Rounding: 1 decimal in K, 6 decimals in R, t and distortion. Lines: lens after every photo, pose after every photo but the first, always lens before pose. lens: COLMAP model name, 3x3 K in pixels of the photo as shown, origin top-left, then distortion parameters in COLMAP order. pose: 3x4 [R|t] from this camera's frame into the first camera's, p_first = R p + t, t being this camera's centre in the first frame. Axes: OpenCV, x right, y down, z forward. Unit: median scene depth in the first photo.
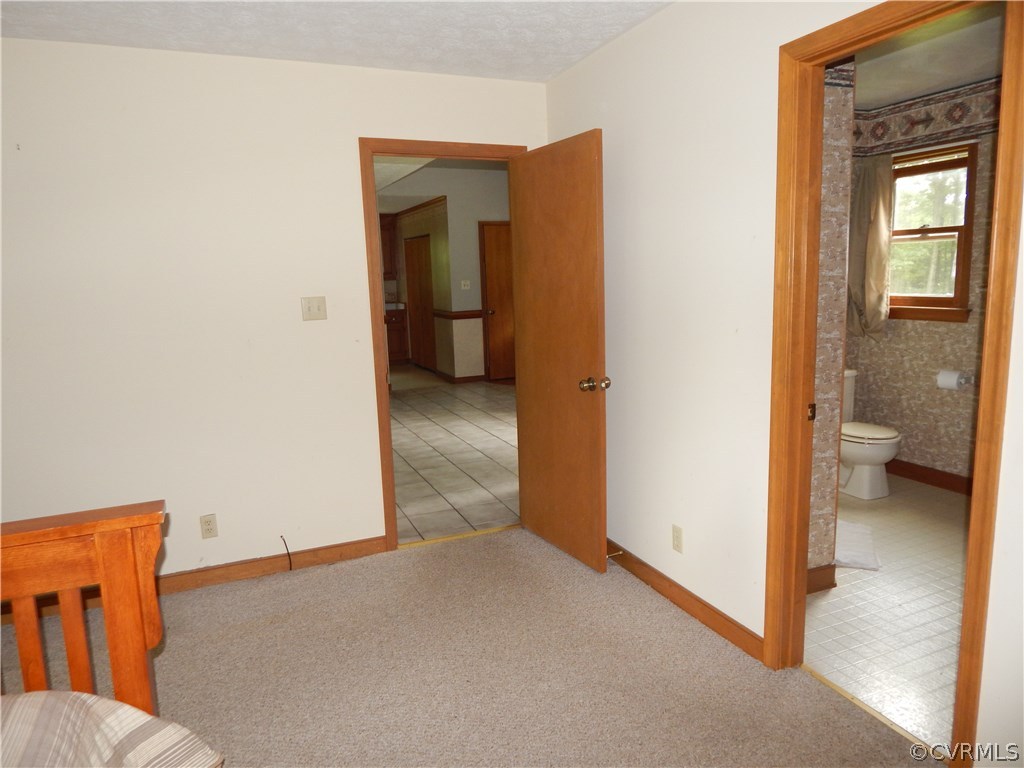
lens RADIAL K [[668.7, 0, 511.2], [0, 668.7, 378.5], [0, 0, 1]] dist [0.000991, -0.008855]
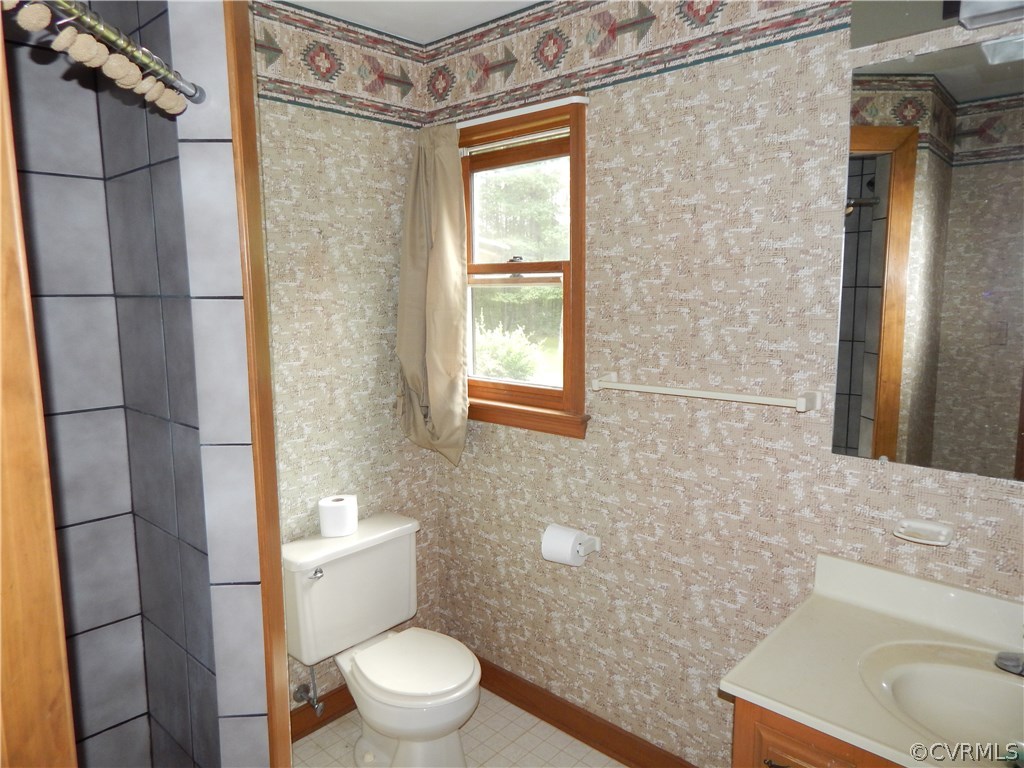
lens RADIAL K [[668.7, 0, 513.0], [0, 668.7, 381.5], [0, 0, 1]] dist [0.000991, -0.008855]
pose [[0.907470, -0.031000, 0.418972, 0.381915], [0.041400, 0.999018, -0.015752, -0.117828], [-0.418073, 0.031640, 0.907862, 0.500538]]
